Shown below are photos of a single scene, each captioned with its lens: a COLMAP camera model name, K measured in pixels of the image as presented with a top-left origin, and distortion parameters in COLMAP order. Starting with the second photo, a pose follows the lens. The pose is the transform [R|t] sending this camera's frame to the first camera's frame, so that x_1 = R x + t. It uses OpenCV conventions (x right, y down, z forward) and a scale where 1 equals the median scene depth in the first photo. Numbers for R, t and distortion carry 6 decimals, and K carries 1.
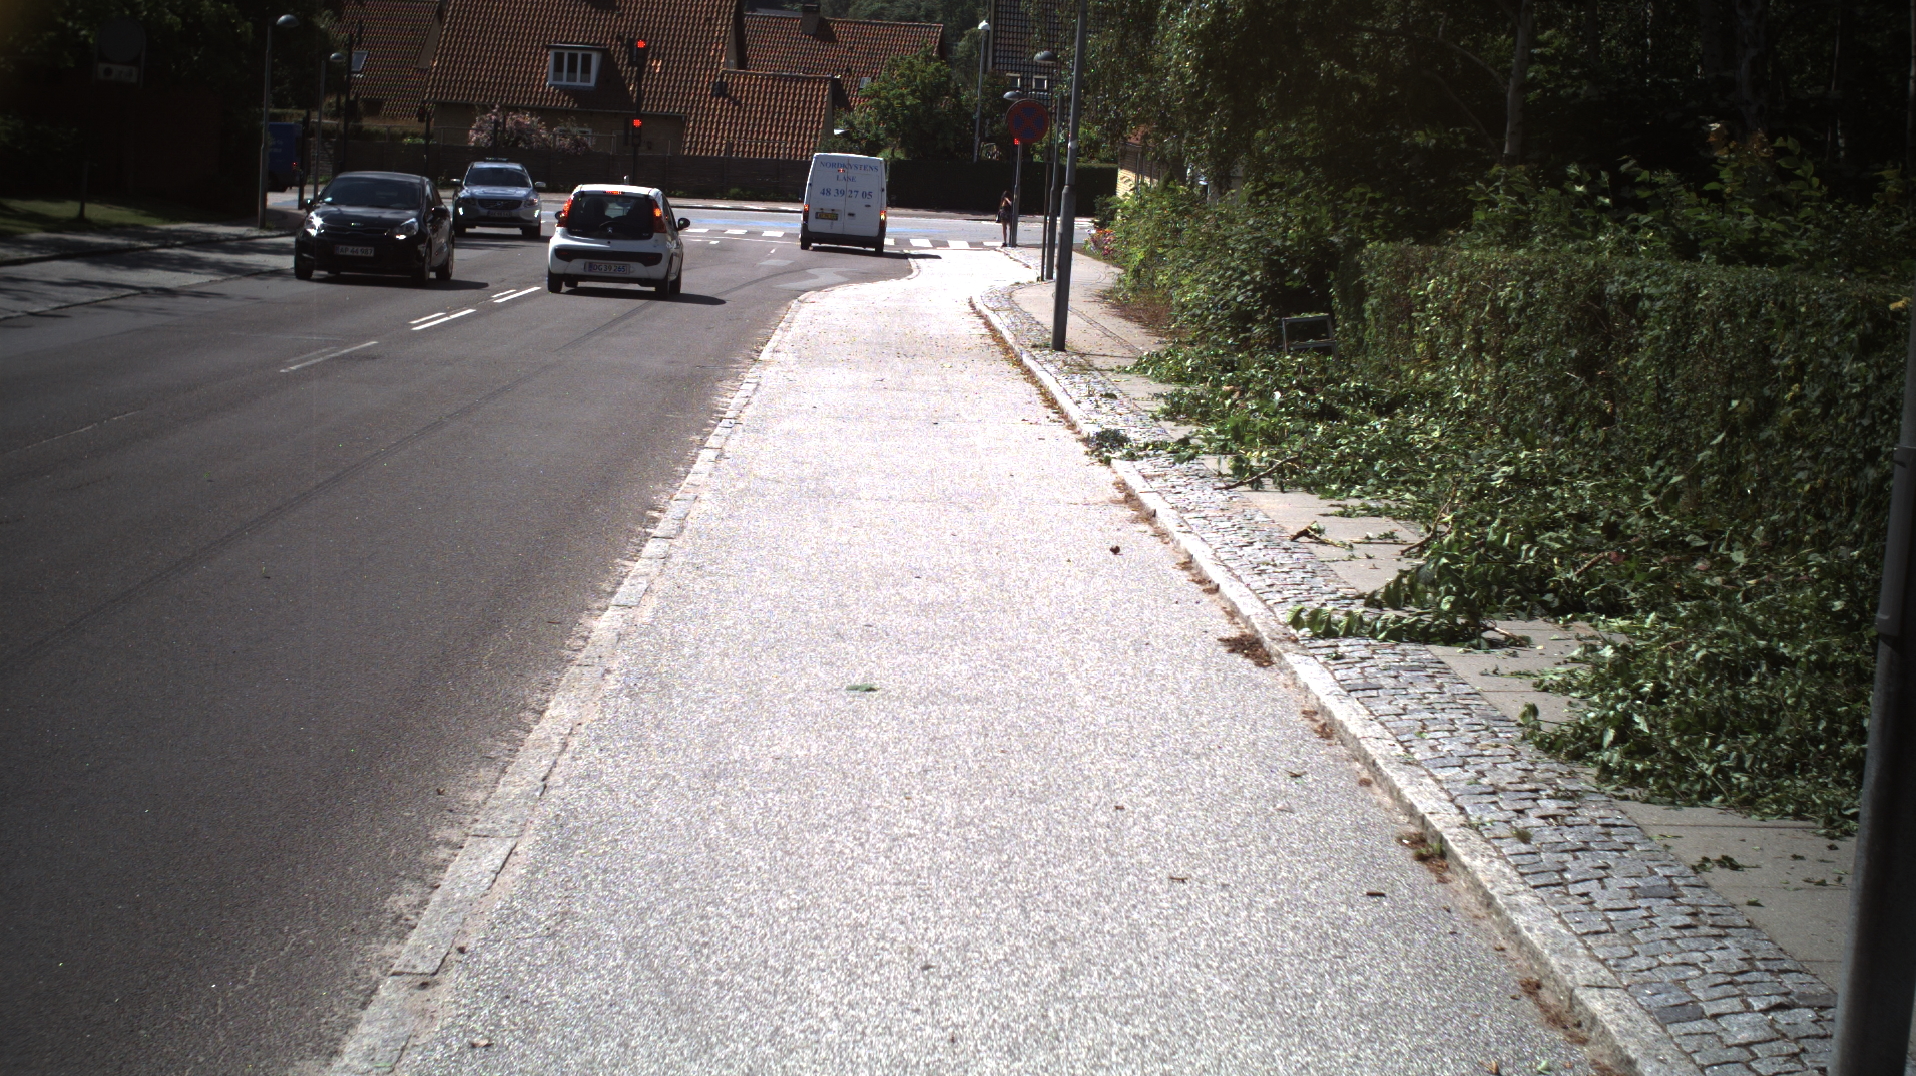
lens RADIAL K [[3324.5, 0, 958.0], [0, 3324.5, 538.0], [0, 0, 1]] dist [-0.321392, 0.659147]
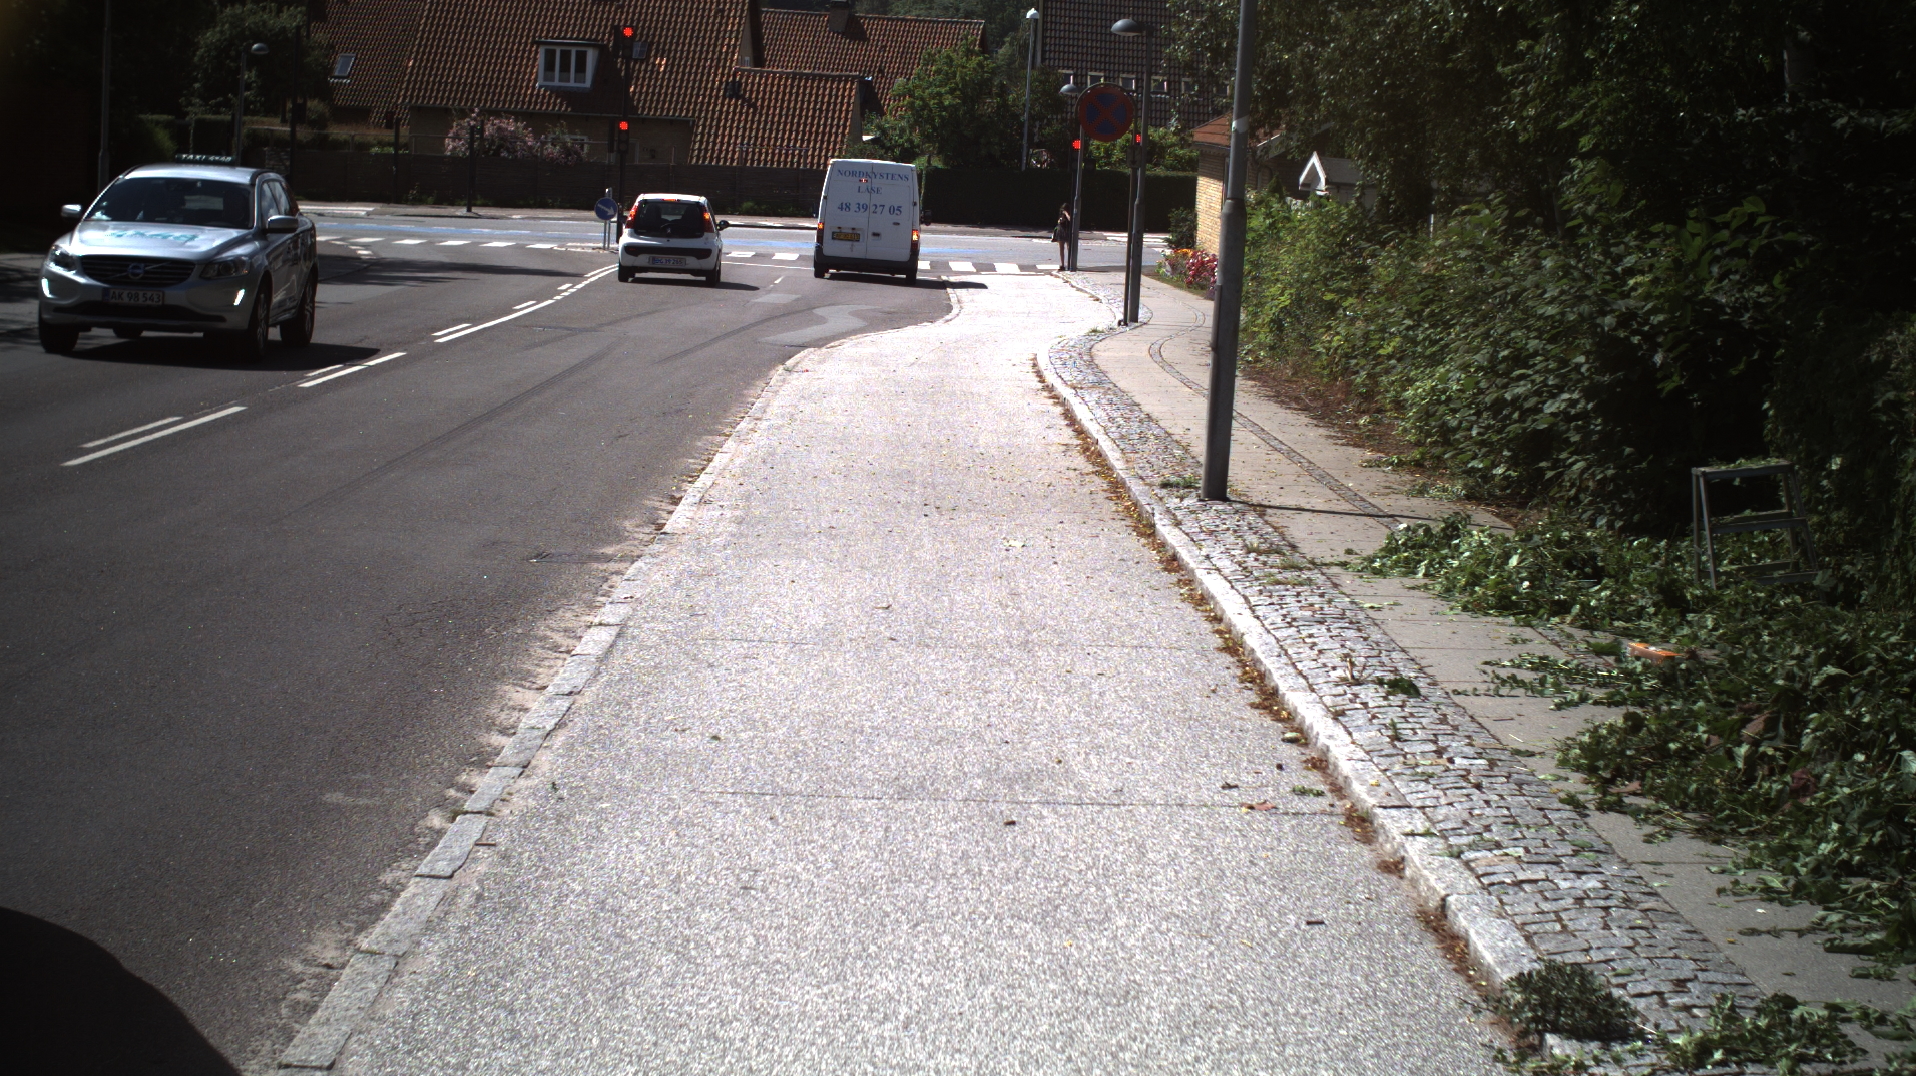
lens RADIAL K [[3324.5, 0, 958.0], [0, 3324.5, 538.0], [0, 0, 1]] dist [-0.321392, 0.659147]
pose [[0.999907, -0.005209, -0.012586, -0.001601], [0.005166, 0.999981, -0.003386, -0.013829], [0.012603, 0.003320, 0.999915, 0.127777]]
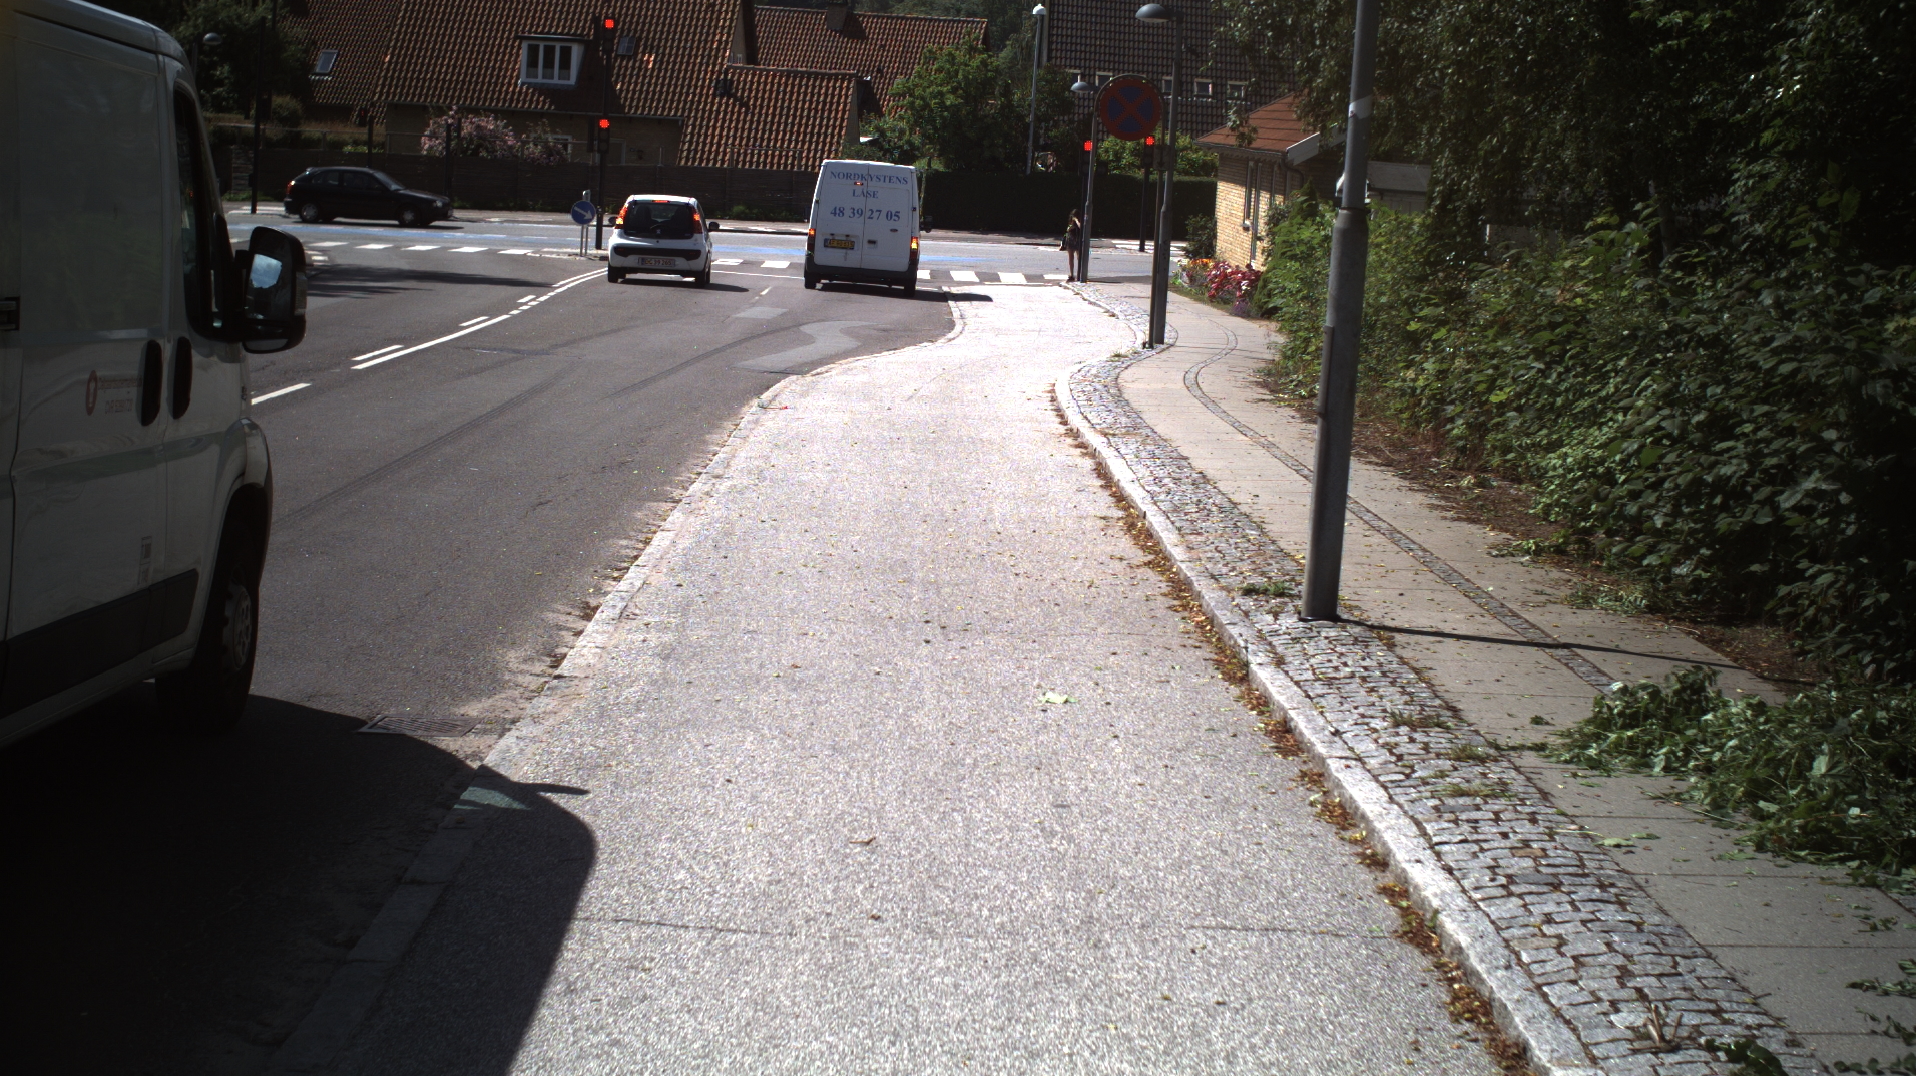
lens RADIAL K [[3324.5, 0, 958.0], [0, 3324.5, 538.0], [0, 0, 1]] dist [-0.321392, 0.659147]
pose [[0.999930, 0.000438, -0.011813, -0.002677], [-0.000493, 0.999989, -0.004680, -0.018430], [0.011811, 0.004685, 0.999919, 0.170248]]
